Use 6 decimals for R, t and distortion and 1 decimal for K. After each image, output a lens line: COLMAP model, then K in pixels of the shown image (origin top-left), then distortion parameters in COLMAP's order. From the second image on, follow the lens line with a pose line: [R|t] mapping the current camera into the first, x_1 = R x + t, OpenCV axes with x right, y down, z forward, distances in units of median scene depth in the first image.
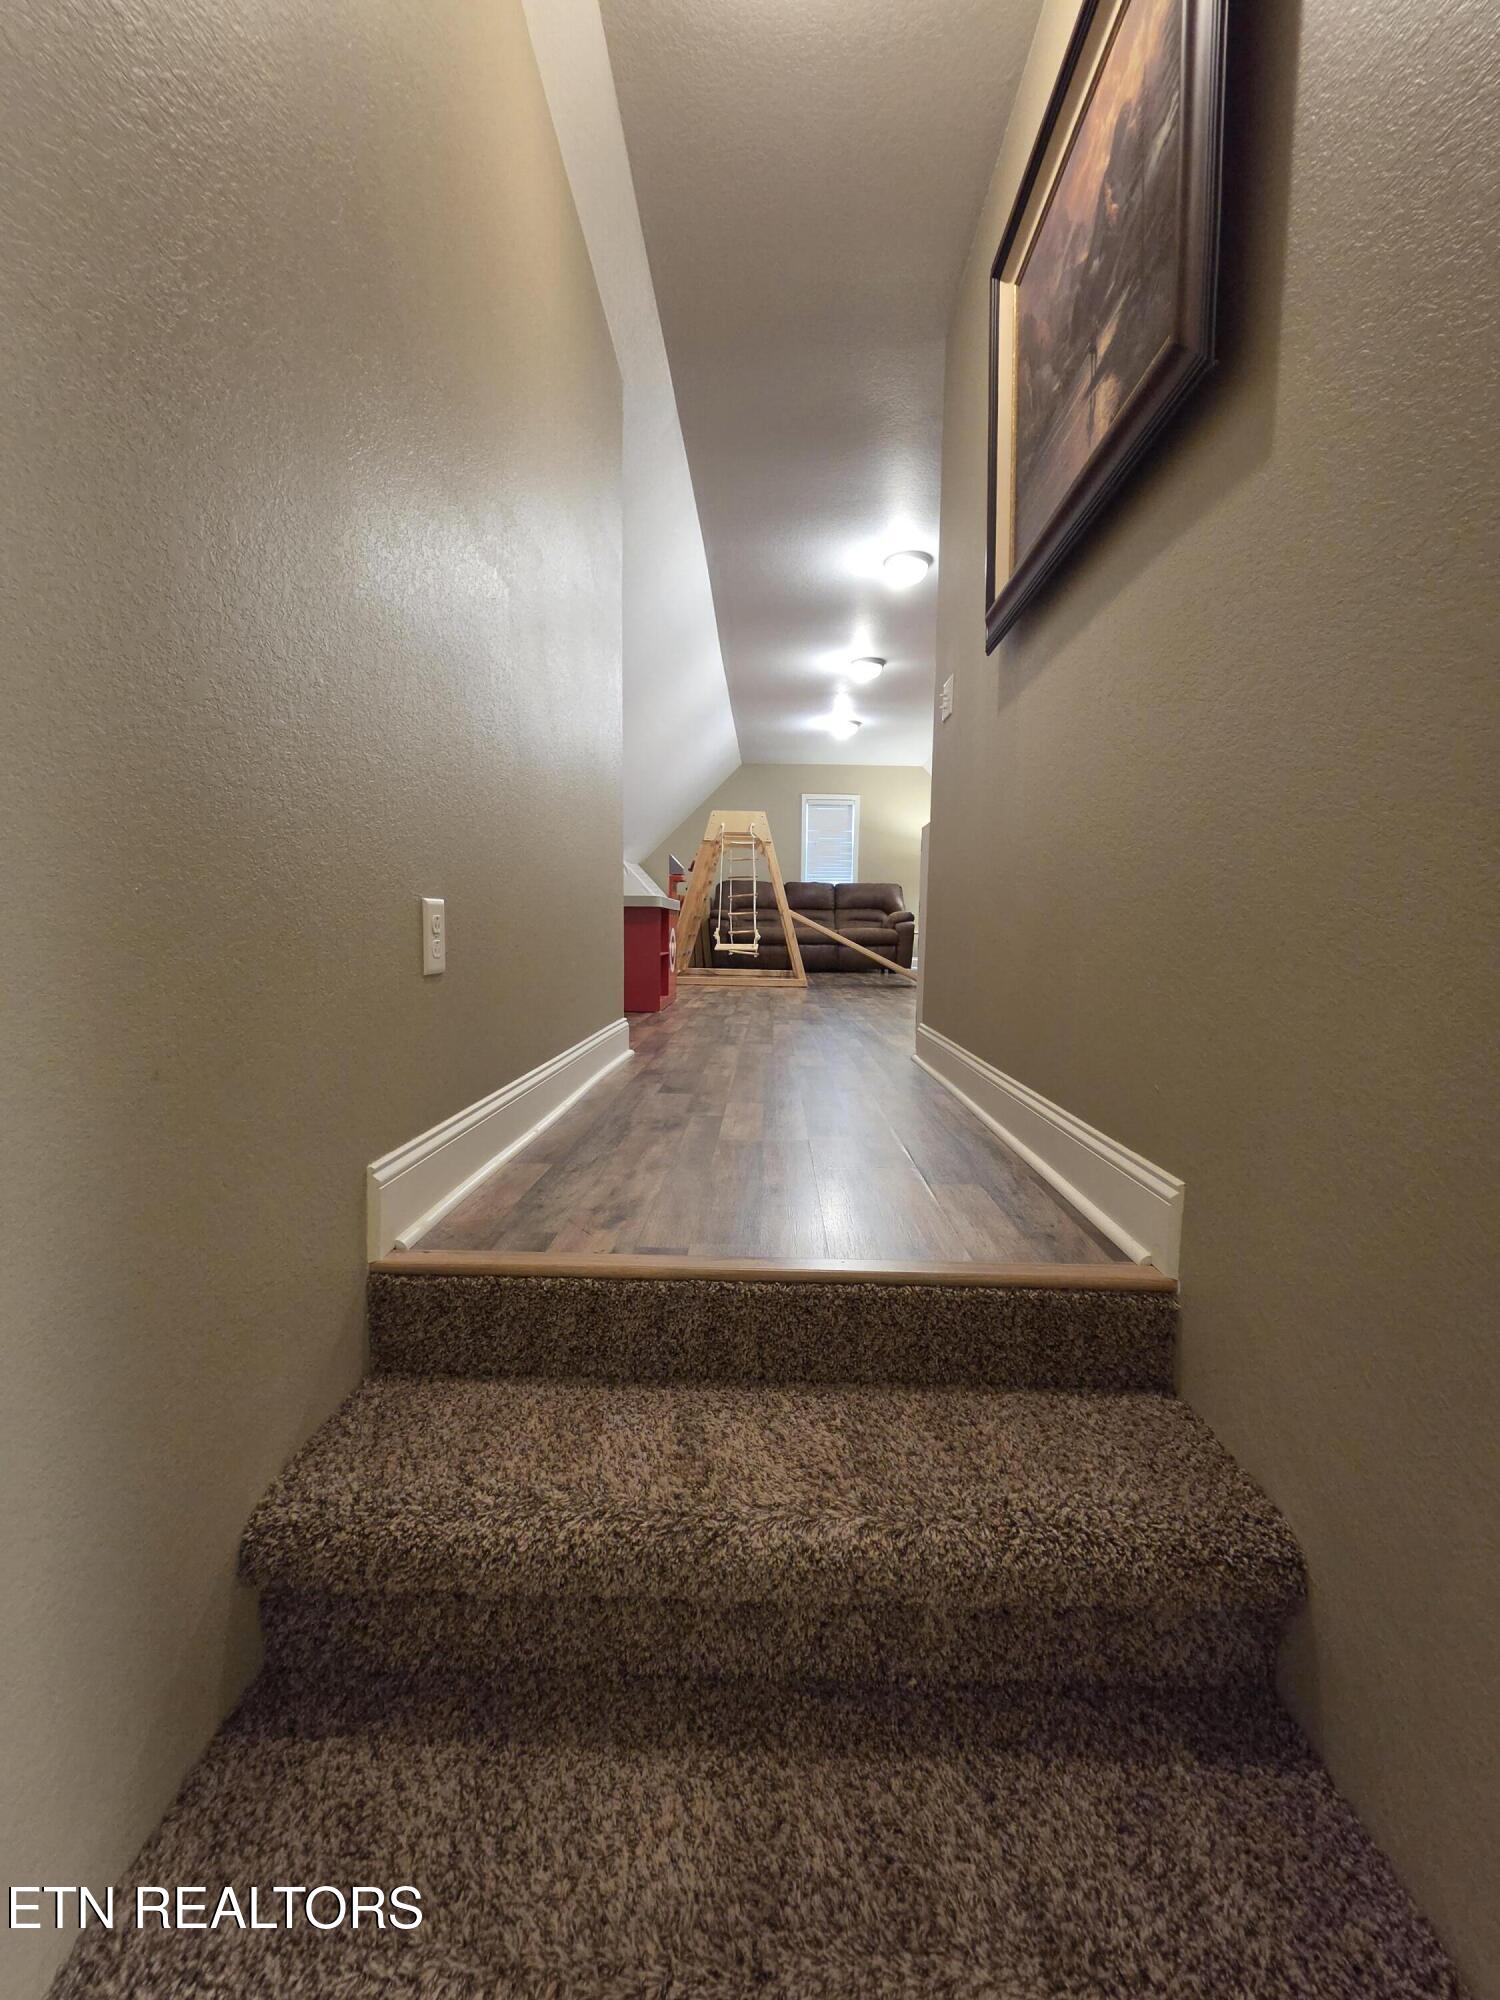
lens RADIAL K [[823.1, 0, 758.9], [0, 823.1, 995.4], [0, 0, 1]] dist [0.001515, -0.000520]
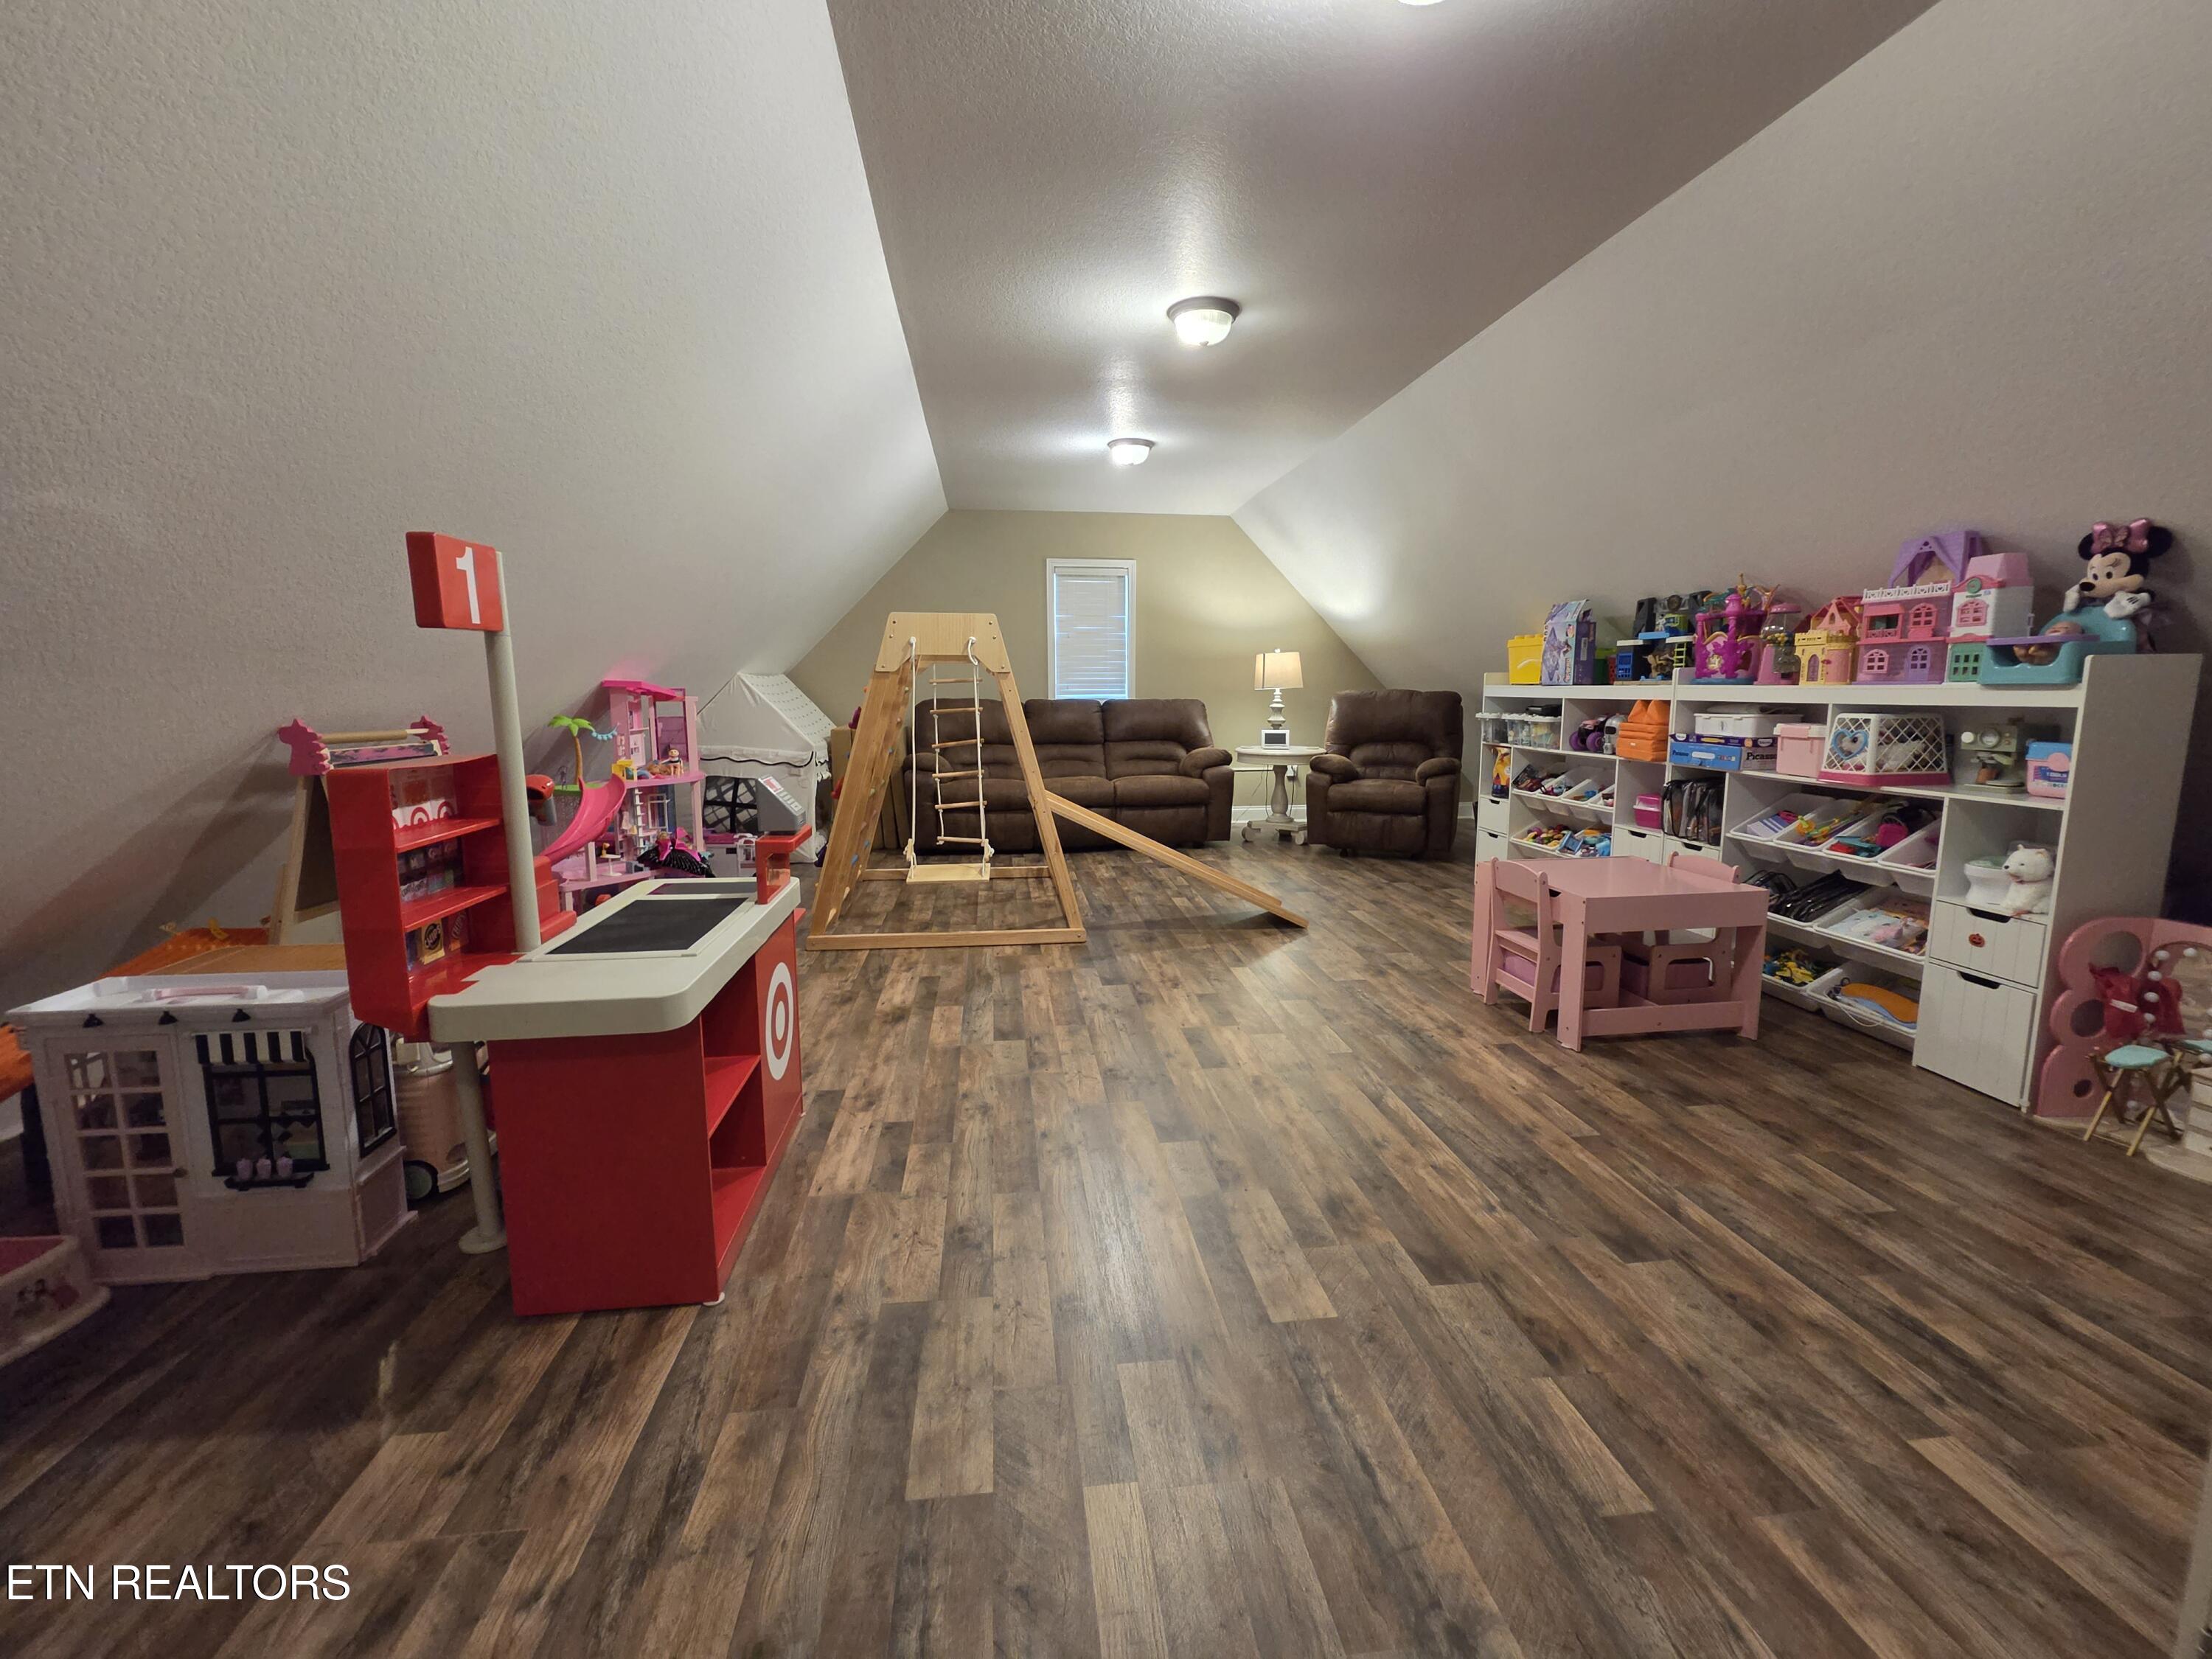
lens RADIAL K [[910.3, 0, 1096.5], [0, 910.3, 820.5], [0, 0, 1]] dist [0.001515, -0.000520]
pose [[0.991564, -0.035037, 0.124792, -0.004114], [0.026561, 0.997267, 0.068949, -0.097396], [-0.126866, -0.065053, 0.989784, 0.310307]]
